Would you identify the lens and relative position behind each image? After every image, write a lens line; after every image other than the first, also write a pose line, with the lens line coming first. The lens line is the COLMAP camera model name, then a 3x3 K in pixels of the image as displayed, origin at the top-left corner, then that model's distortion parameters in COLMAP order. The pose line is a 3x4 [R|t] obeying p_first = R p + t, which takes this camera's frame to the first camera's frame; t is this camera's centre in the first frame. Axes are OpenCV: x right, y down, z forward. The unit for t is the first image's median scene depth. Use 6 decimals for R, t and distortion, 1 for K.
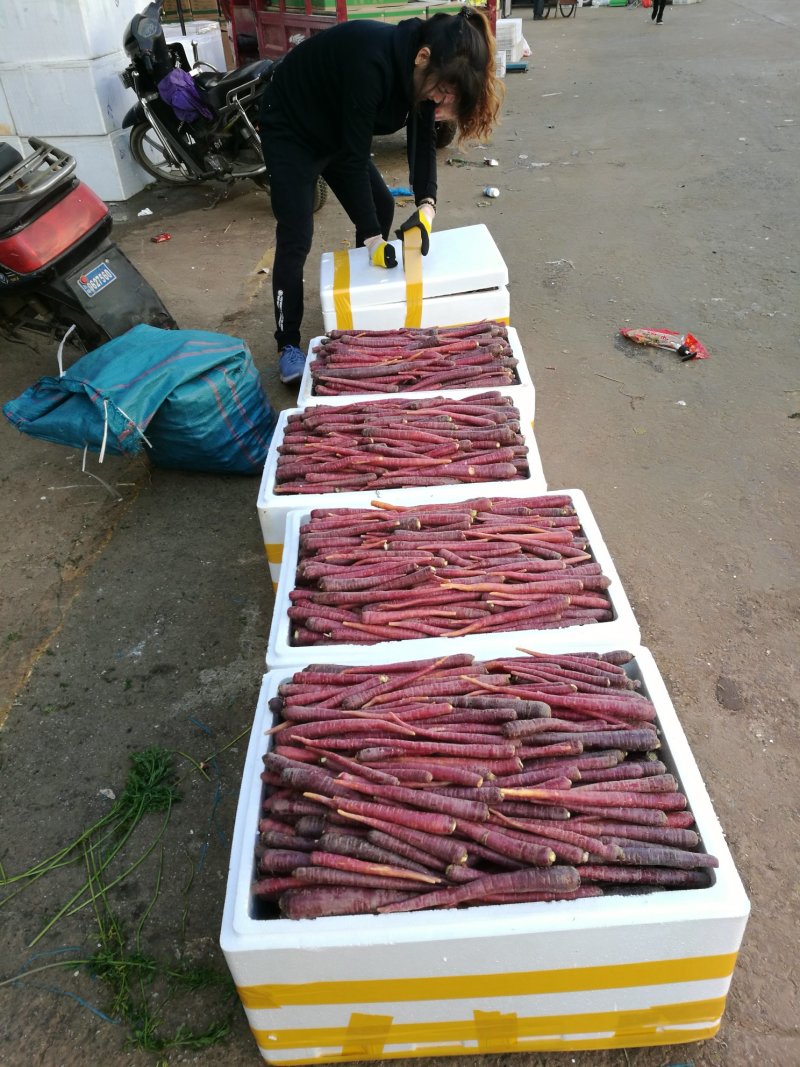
lens RADIAL K [[830.9, 0, 400.0], [0, 830.9, 533.5], [0, 0, 1]] dist [-0.040660, 0.047391]
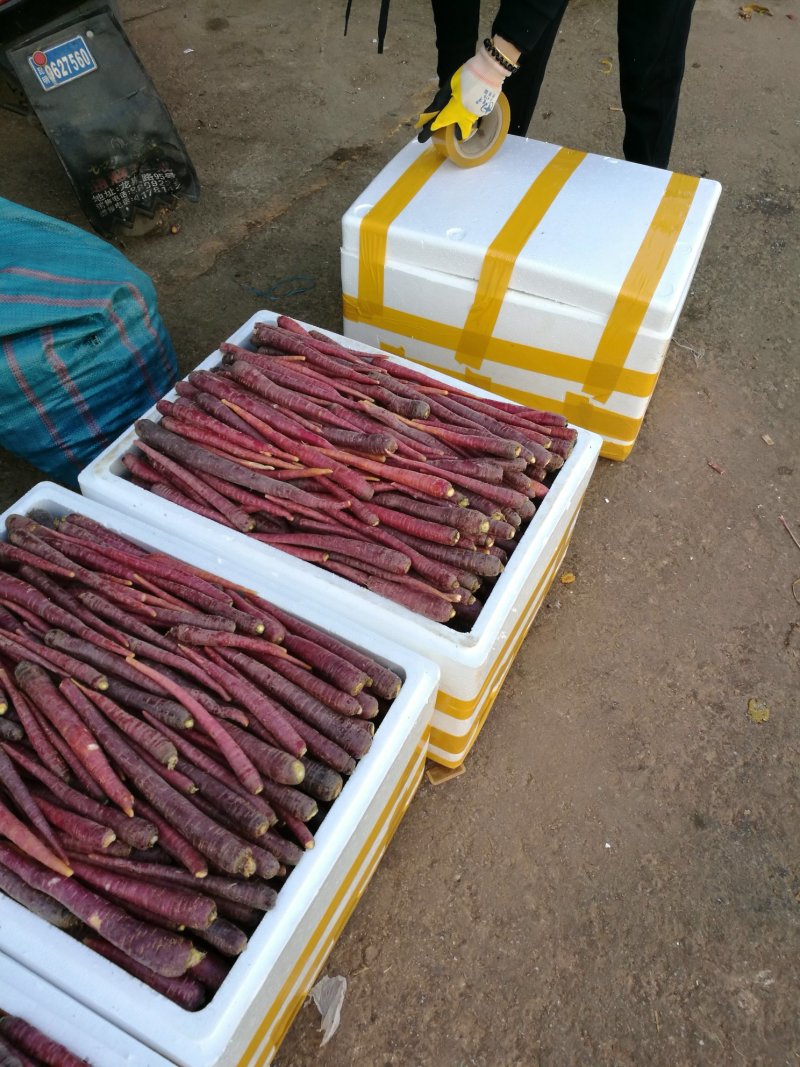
lens RADIAL K [[830.9, 0, 400.0], [0, 830.9, 533.5], [0, 0, 1]] dist [-0.040660, 0.047391]
pose [[0.877493, 0.424087, -0.223958, 0.178459], [-0.344234, 0.882092, 0.321584, -0.338407], [0.333931, -0.205094, 0.920014, 0.524760]]
